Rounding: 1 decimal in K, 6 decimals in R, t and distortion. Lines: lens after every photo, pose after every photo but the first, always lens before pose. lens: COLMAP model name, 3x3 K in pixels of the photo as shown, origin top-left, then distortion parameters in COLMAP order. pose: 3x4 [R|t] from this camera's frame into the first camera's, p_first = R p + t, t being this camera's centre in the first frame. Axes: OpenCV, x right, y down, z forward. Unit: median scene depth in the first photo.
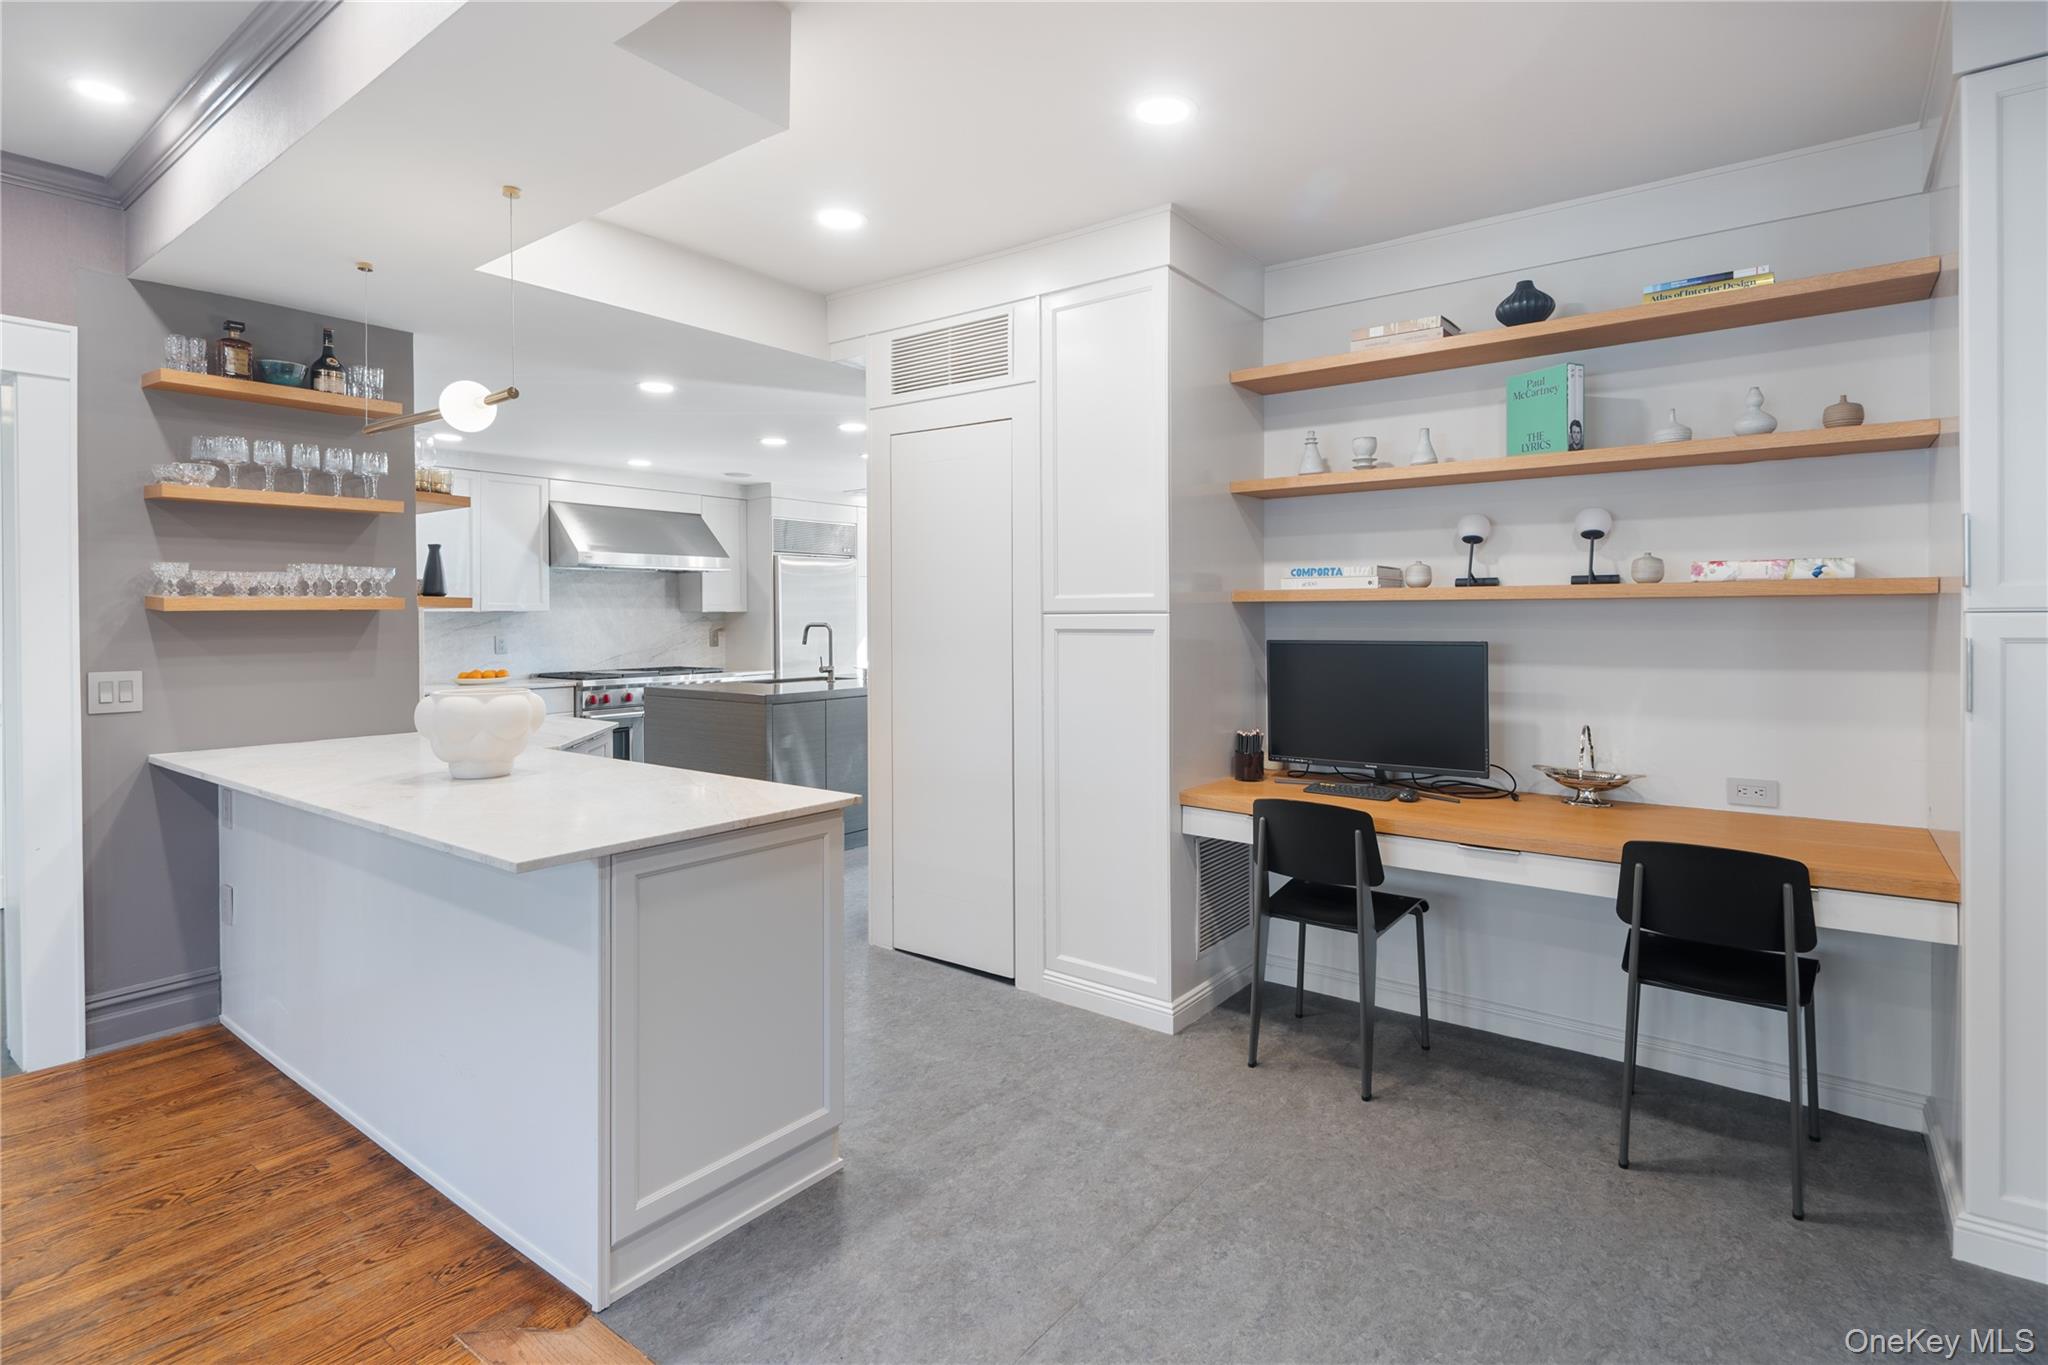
lens RADIAL K [[1017.2, 0, 1021.8], [0, 1017.2, 622.3], [0, 0, 1]] dist [0.001213, -0.000496]
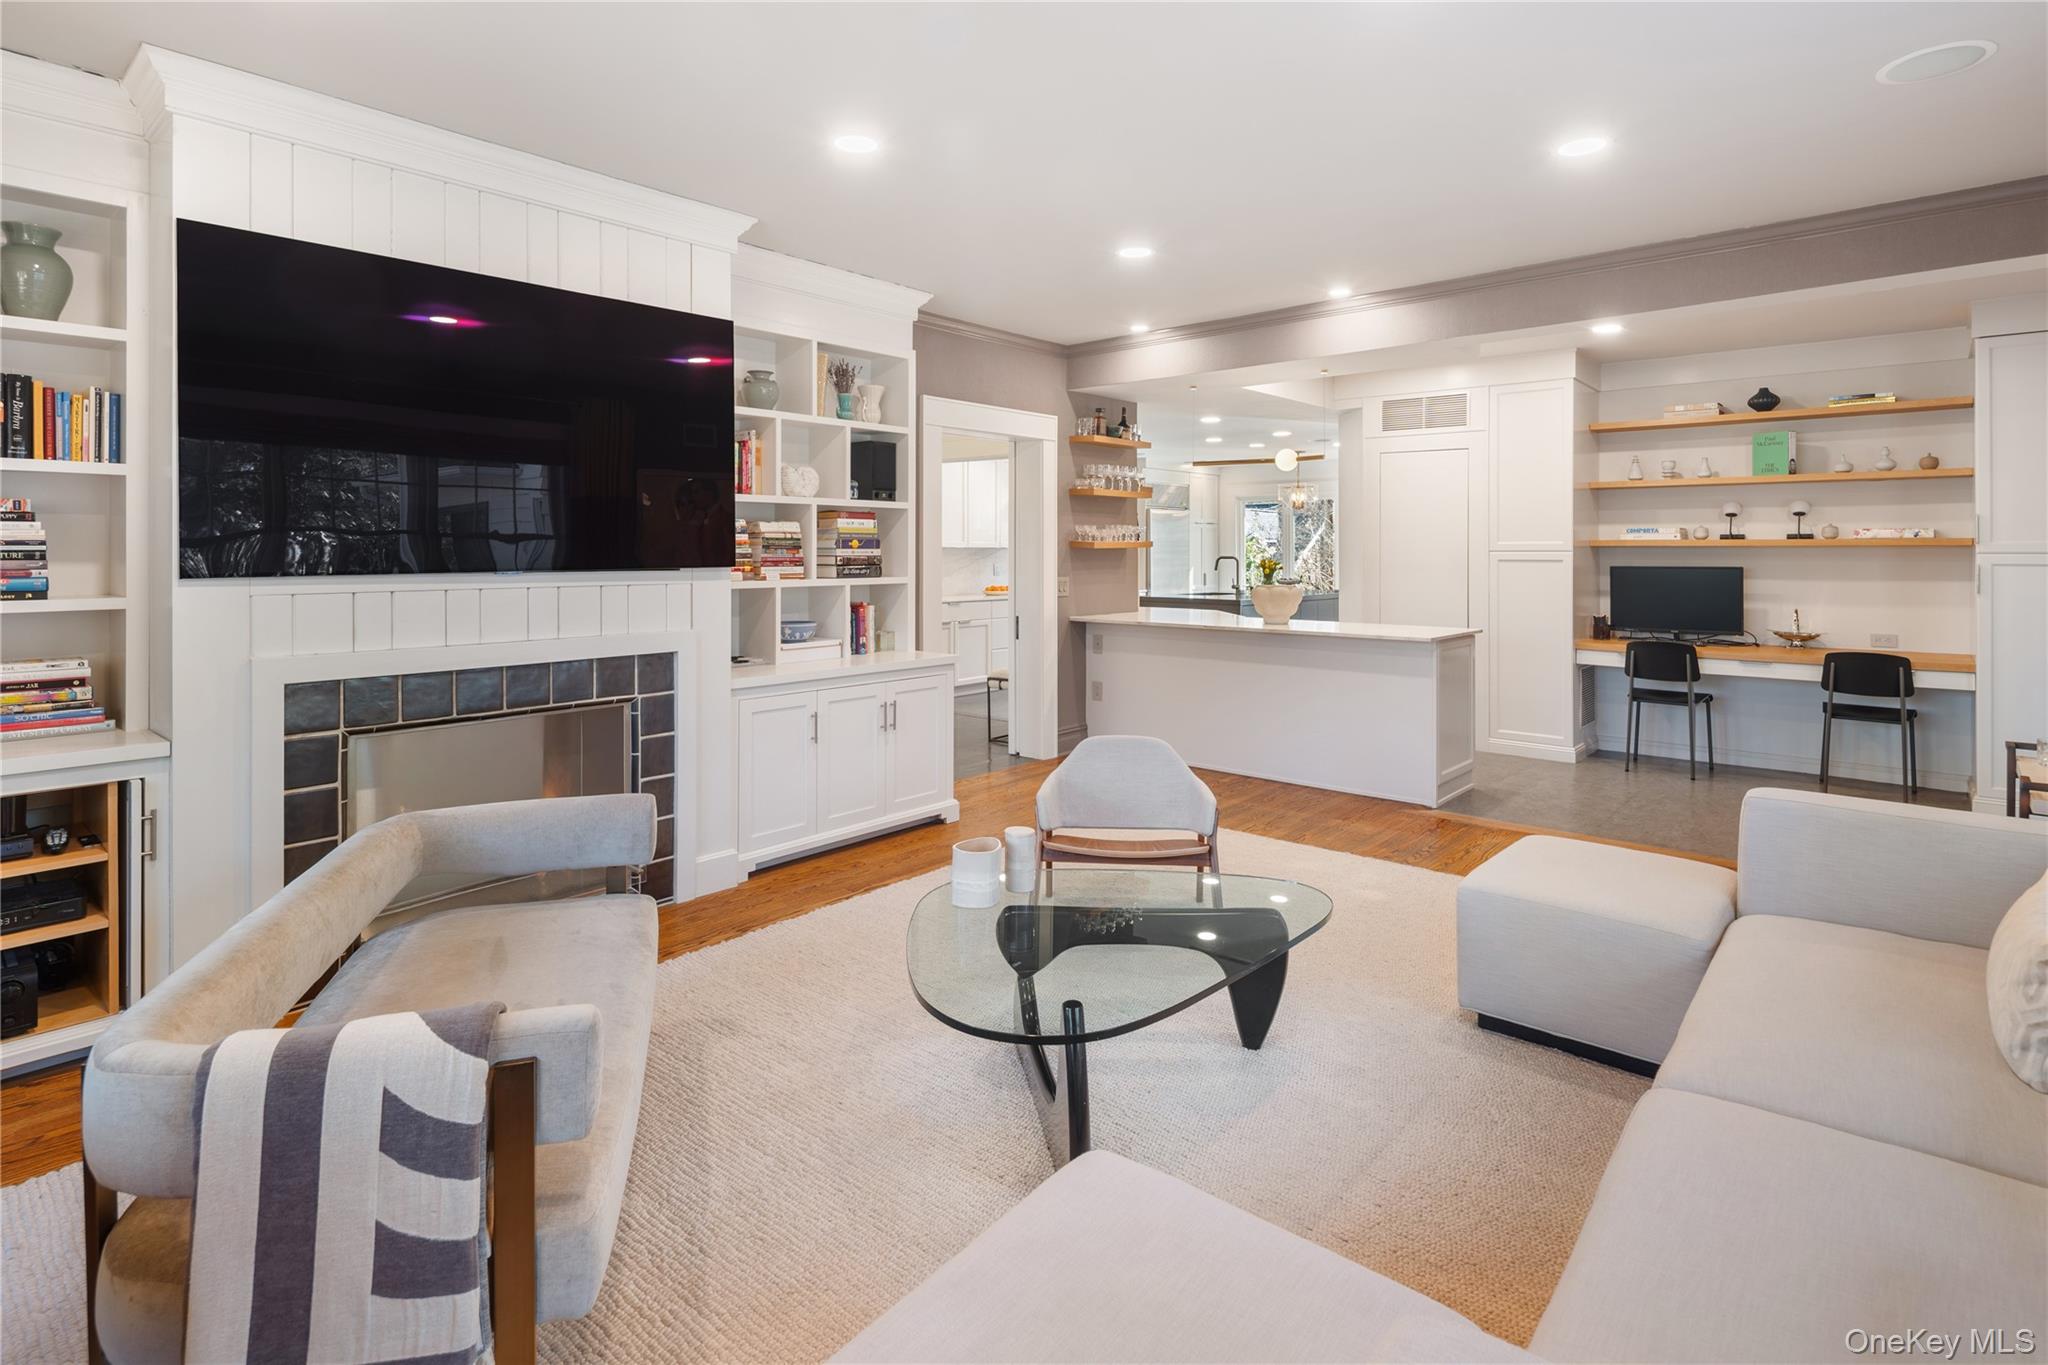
lens RADIAL K [[999.8, 0, 1027.0], [0, 999.8, 551.7], [0, 0, 1]] dist [-0.000847, -0.000879]
pose [[0.997185, 0.004689, -0.074830, -0.802786], [-0.005084, 0.999974, -0.005098, 0.006130], [0.074804, 0.005464, 0.997183, -1.069038]]
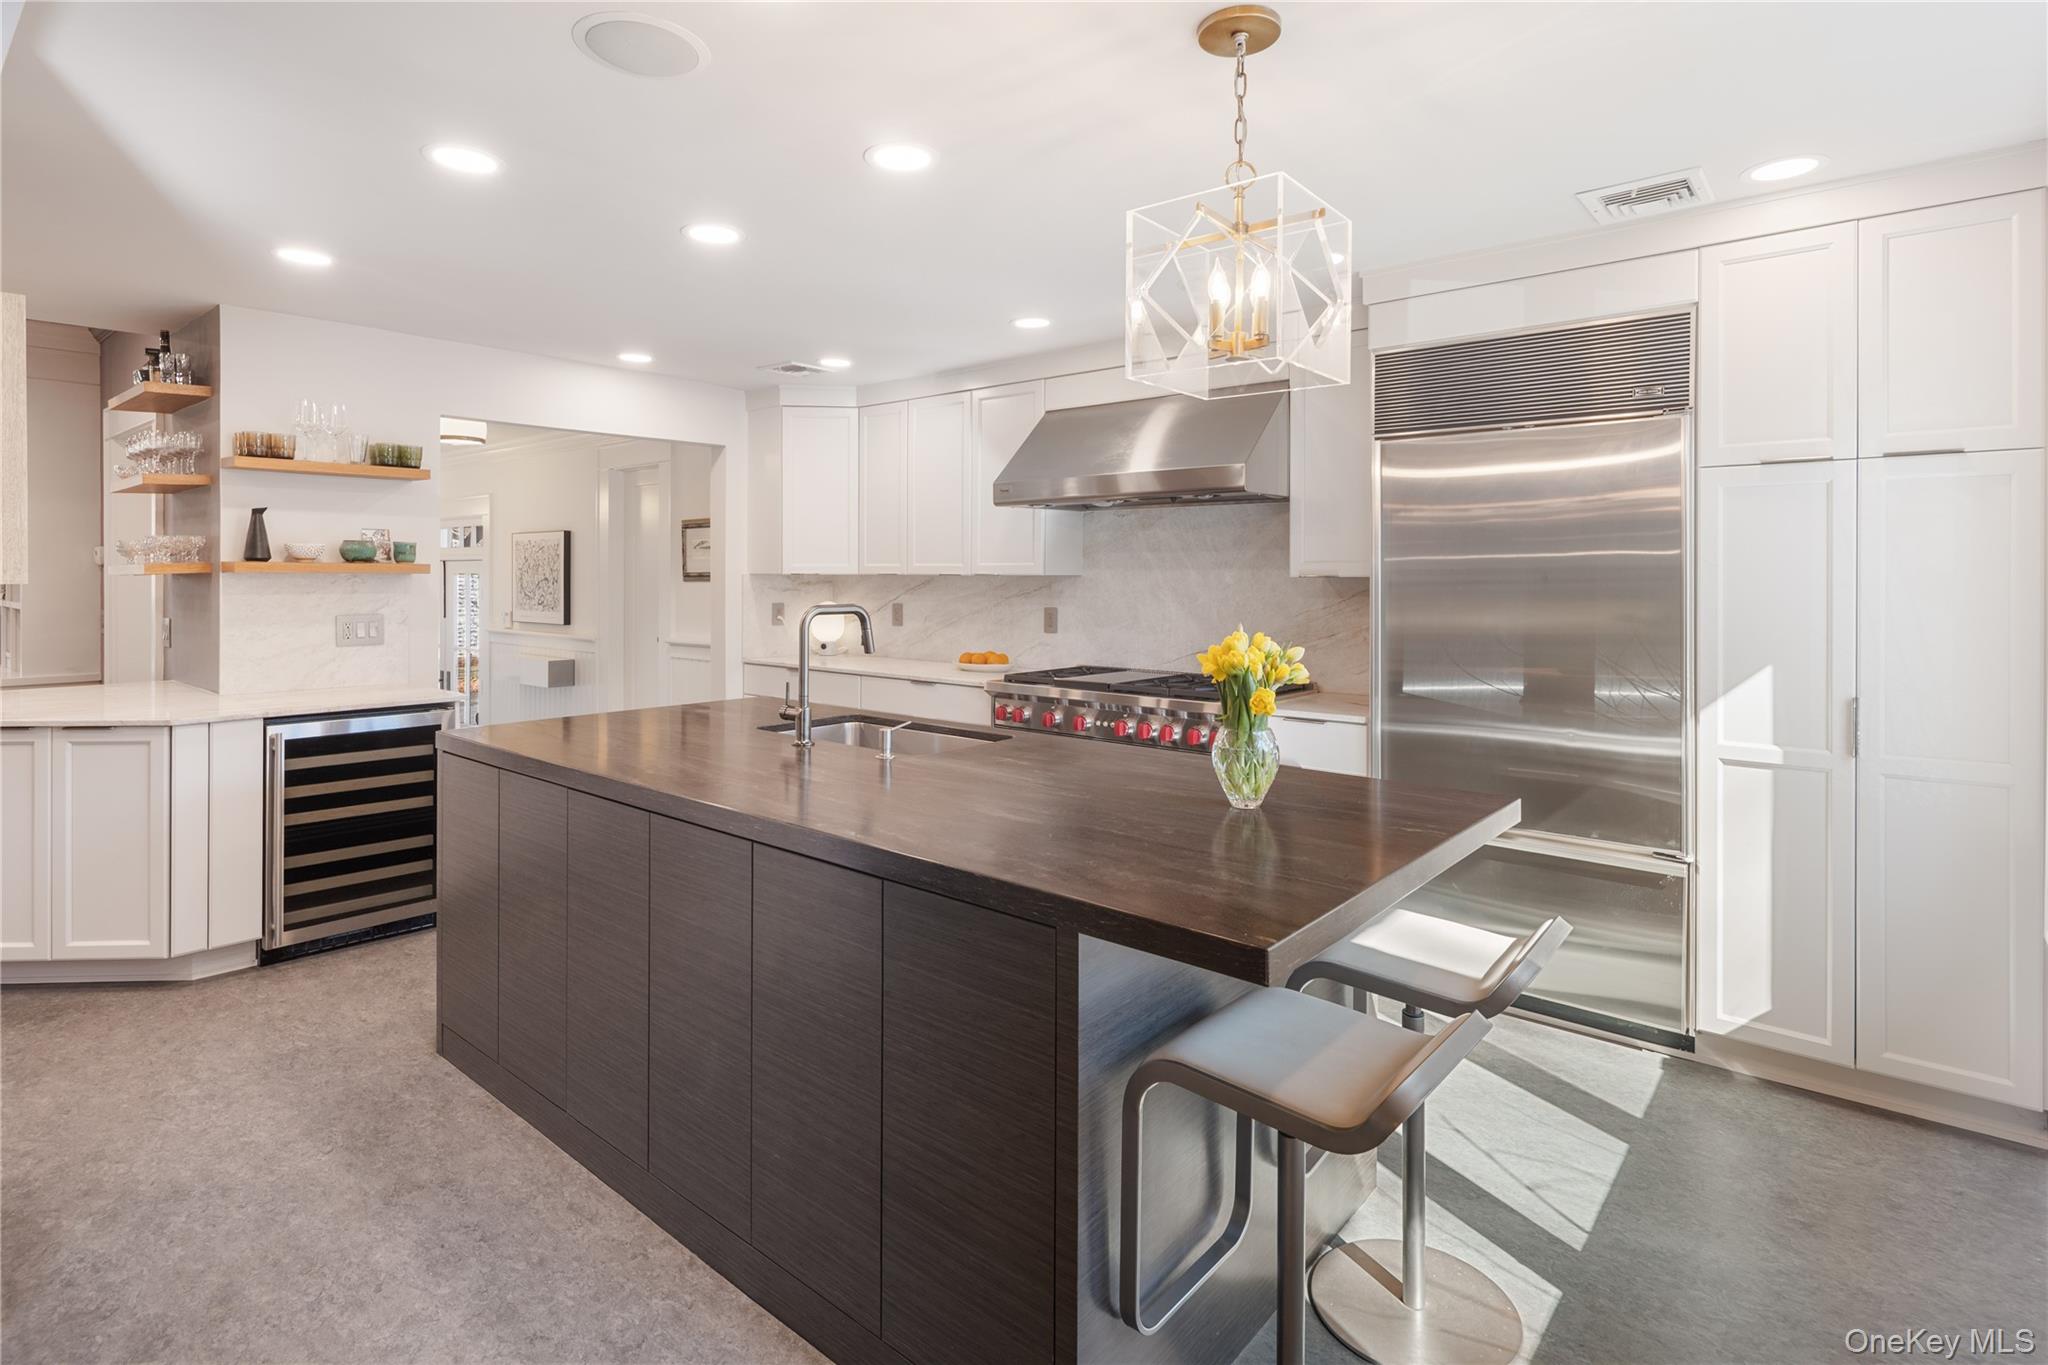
lens RADIAL K [[1031.1, 0, 1015.7], [0, 1031.1, 580.8], [0, 0, 1]] dist [-0.000114, -0.000087]
pose [[-0.050868, 0.007624, -0.998676, 0.519362], [-0.009953, 0.999917, 0.008140, -0.027536], [0.998656, 0.010354, -0.050788, 2.304451]]
